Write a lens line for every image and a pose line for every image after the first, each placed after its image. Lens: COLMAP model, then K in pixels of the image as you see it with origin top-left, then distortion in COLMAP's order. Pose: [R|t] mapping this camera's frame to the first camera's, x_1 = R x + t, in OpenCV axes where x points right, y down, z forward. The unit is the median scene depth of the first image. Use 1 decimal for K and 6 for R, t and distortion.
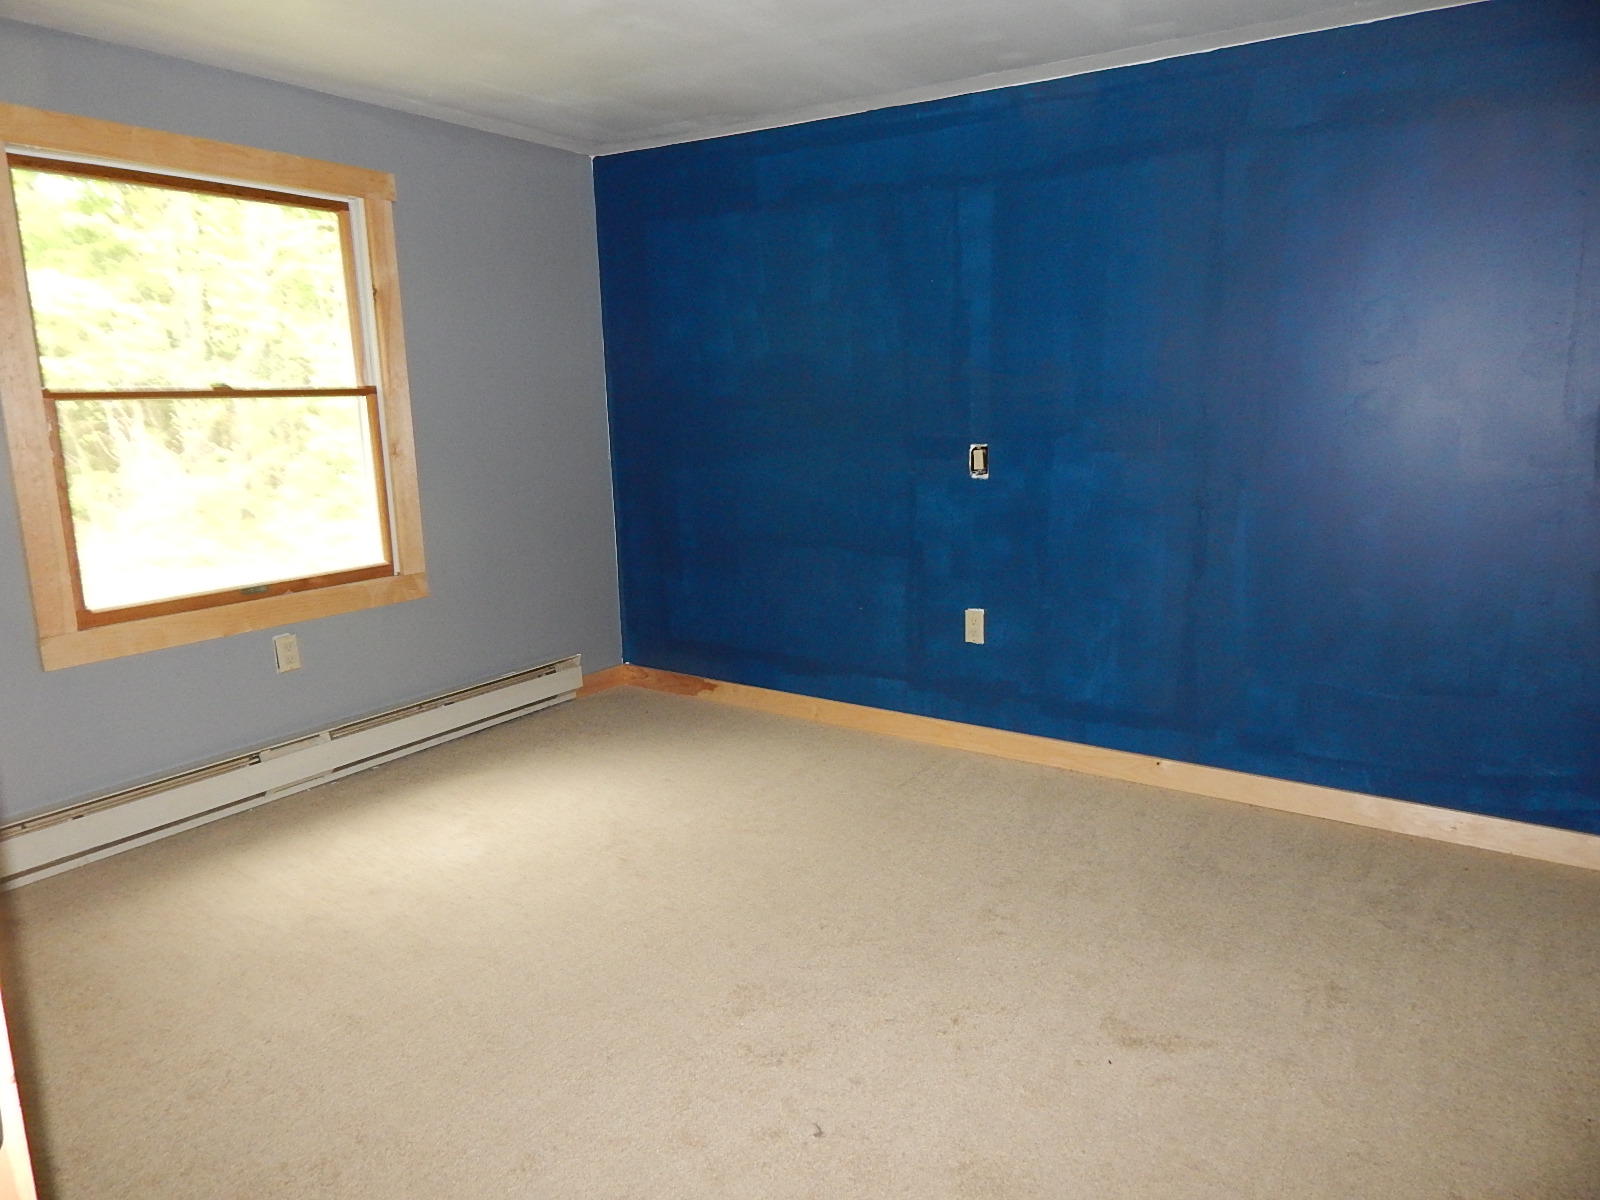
lens RADIAL K [[1065.0, 0, 800.0], [0, 1065.0, 600.0], [0, 0, 1]] dist [0.000317, -0.005862]
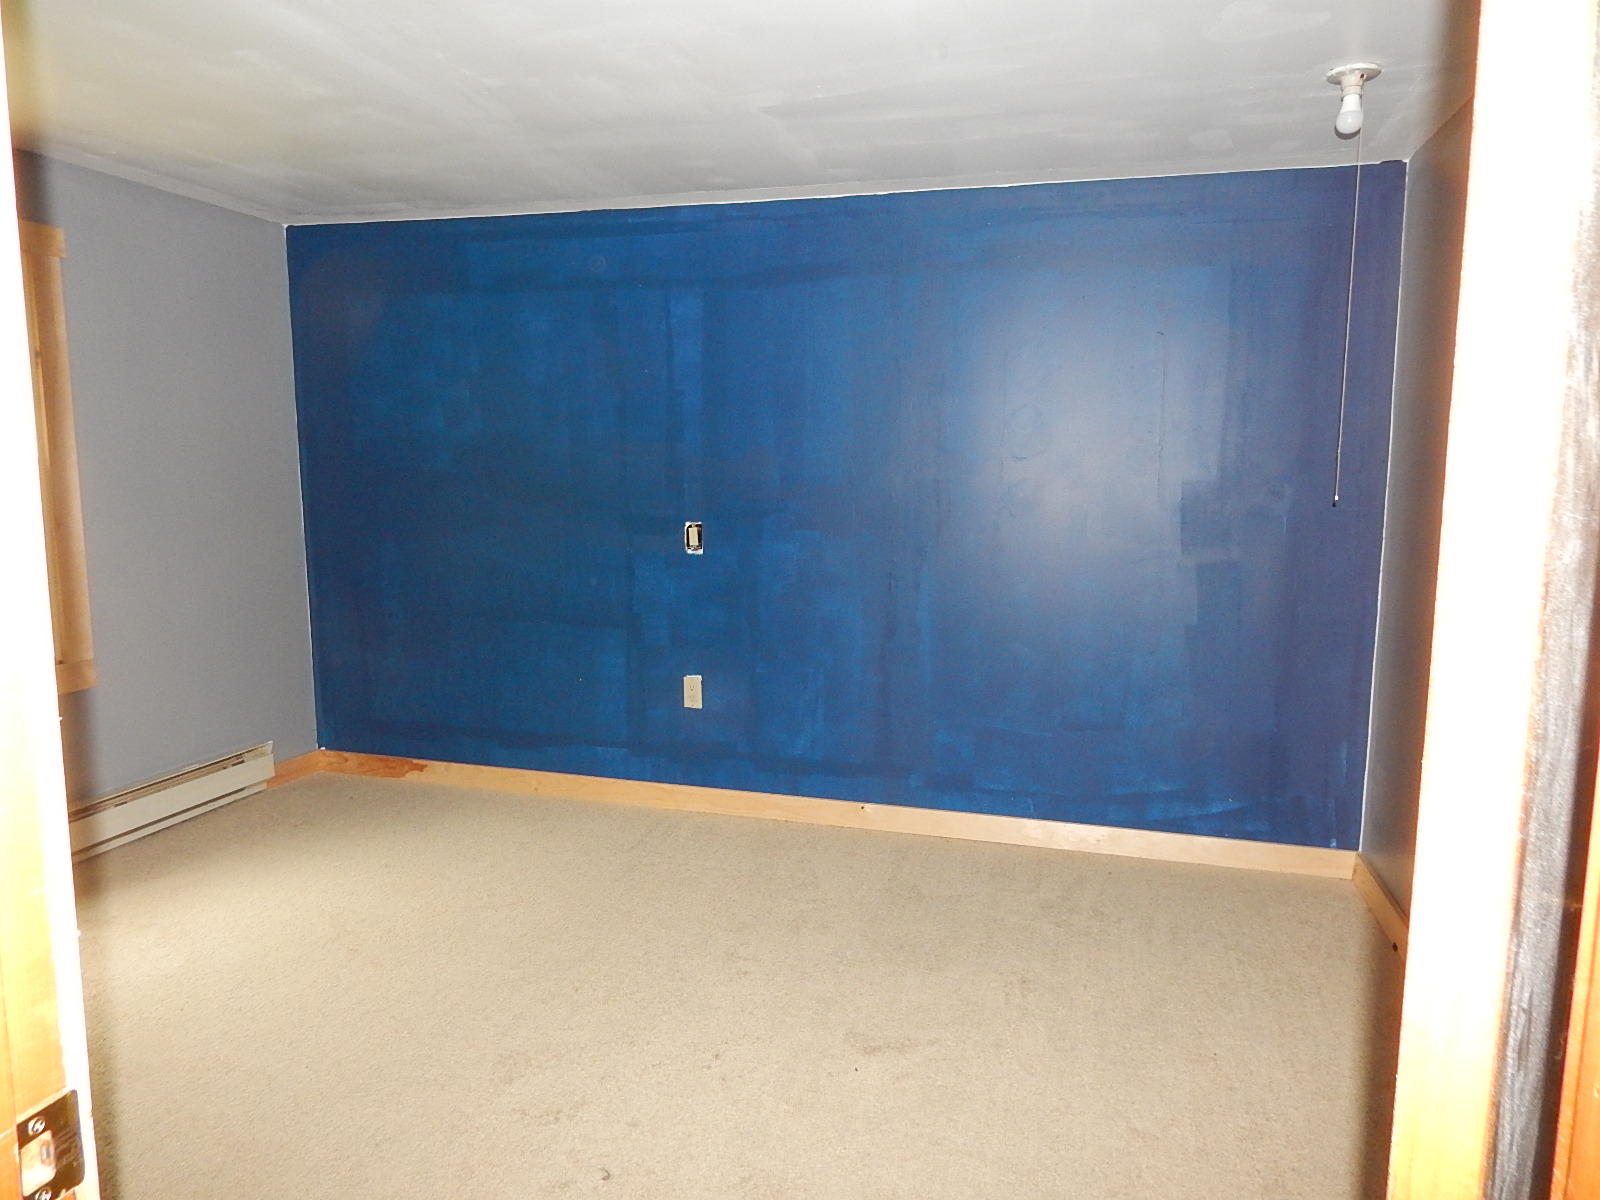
lens RADIAL K [[1086.3, 0, 800.0], [0, 1086.3, 600.0], [0, 0, 1]] dist [-0.003751, -0.001392]
pose [[0.949103, -0.017624, 0.314473, -0.078724], [0.038497, 0.997439, -0.060286, 0.002712], [-0.312605, 0.069323, 0.947350, -0.070891]]
